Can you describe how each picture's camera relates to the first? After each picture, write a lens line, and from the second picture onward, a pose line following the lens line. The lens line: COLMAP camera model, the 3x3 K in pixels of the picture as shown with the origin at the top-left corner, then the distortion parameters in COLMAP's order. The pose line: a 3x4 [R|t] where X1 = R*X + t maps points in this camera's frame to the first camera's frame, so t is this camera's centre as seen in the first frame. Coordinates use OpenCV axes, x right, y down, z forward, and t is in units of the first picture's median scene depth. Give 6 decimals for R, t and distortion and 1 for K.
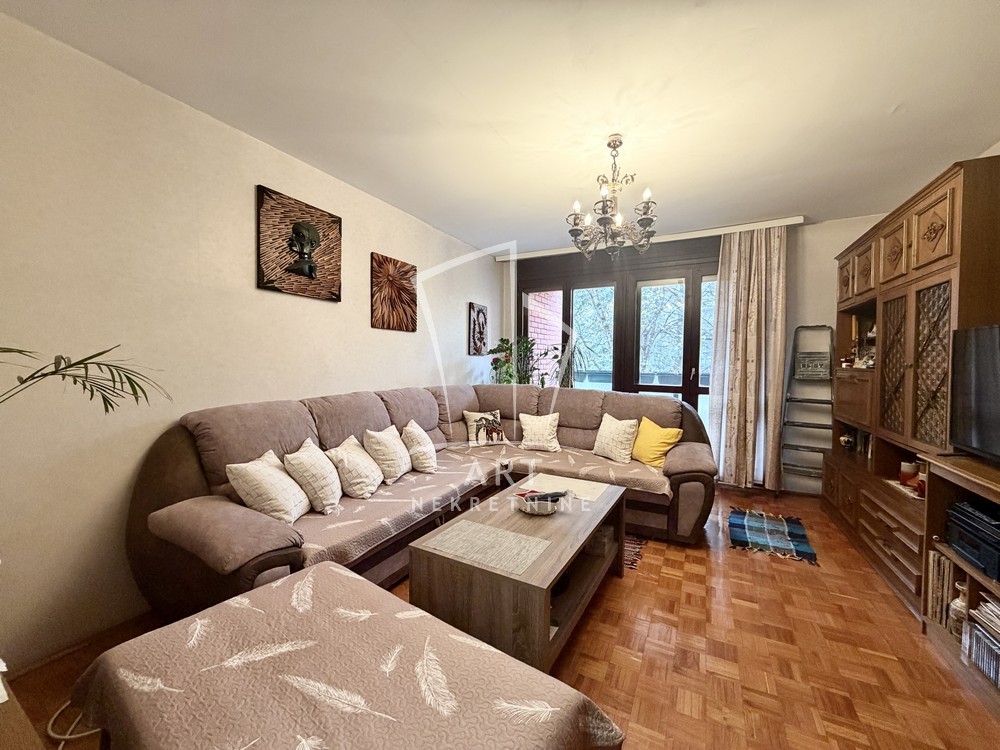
lens RADIAL K [[398.7, 0, 495.6], [0, 398.7, 375.4], [0, 0, 1]] dist [-0.000794, 0.000188]
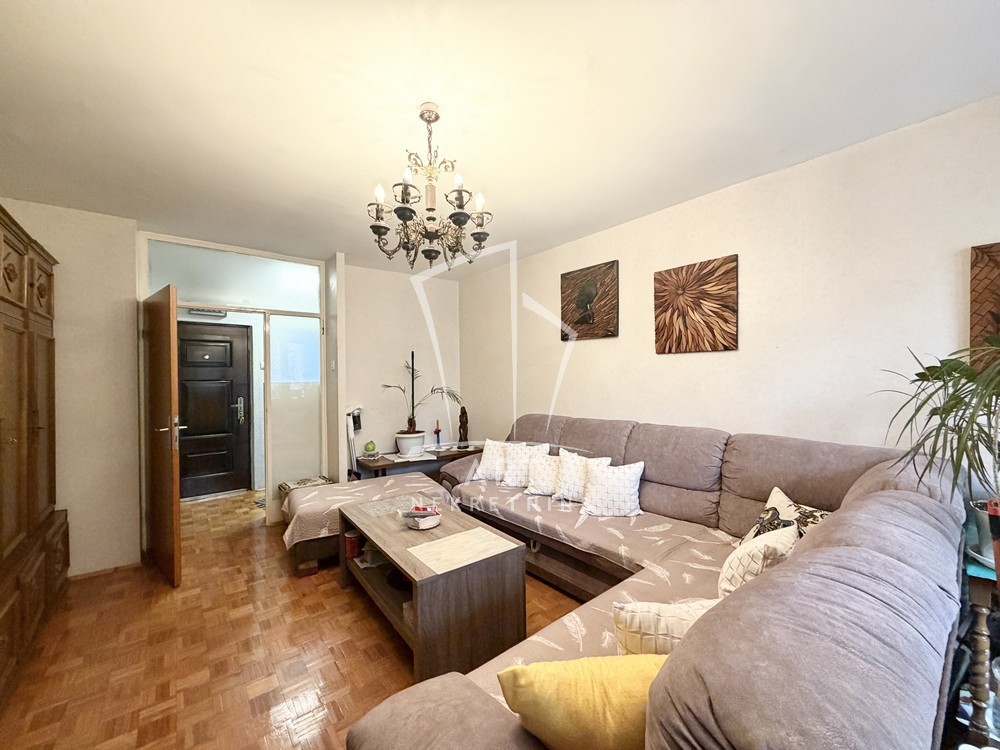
lens RADIAL K [[398.7, 0, 495.6], [0, 398.7, 375.4], [0, 0, 1]] dist [-0.000794, 0.000188]
pose [[-0.398962, -0.004348, -0.916957, 0.582400], [-0.026210, 0.999634, 0.006664, -0.058022], [0.916593, 0.026692, -0.398930, 0.882916]]
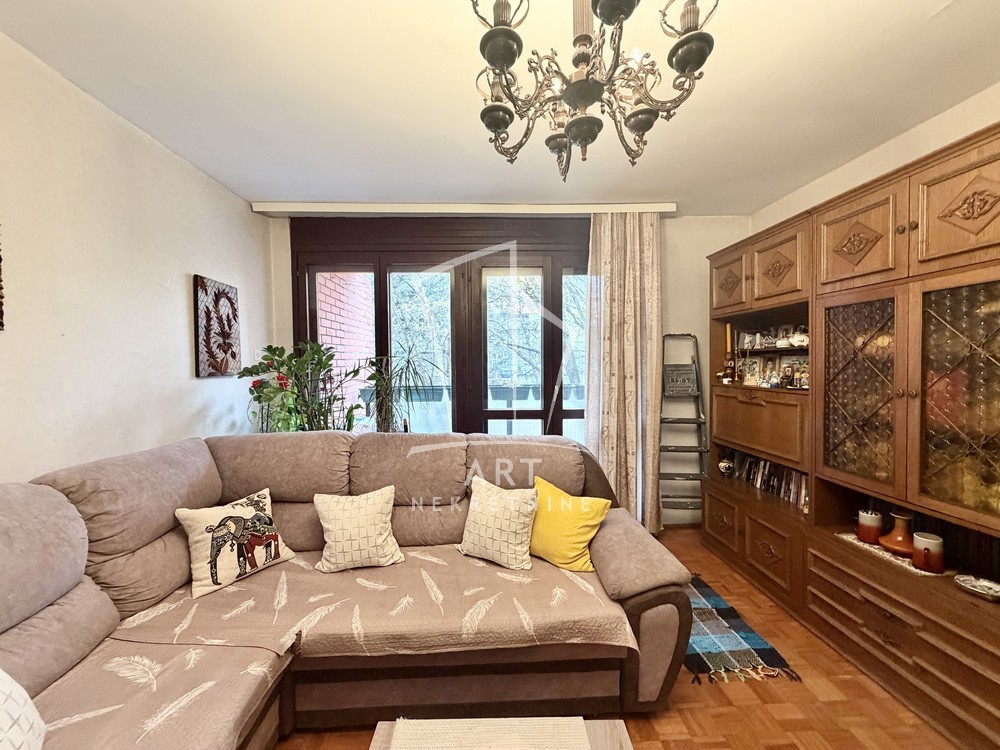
lens RADIAL K [[398.7, 0, 495.6], [0, 398.7, 375.4], [0, 0, 1]] dist [-0.000794, 0.000188]
pose [[0.864278, -0.033268, 0.501913, 0.009647], [0.035570, 0.999355, 0.004989, -0.052376], [-0.501755, 0.013541, 0.864904, 0.441349]]
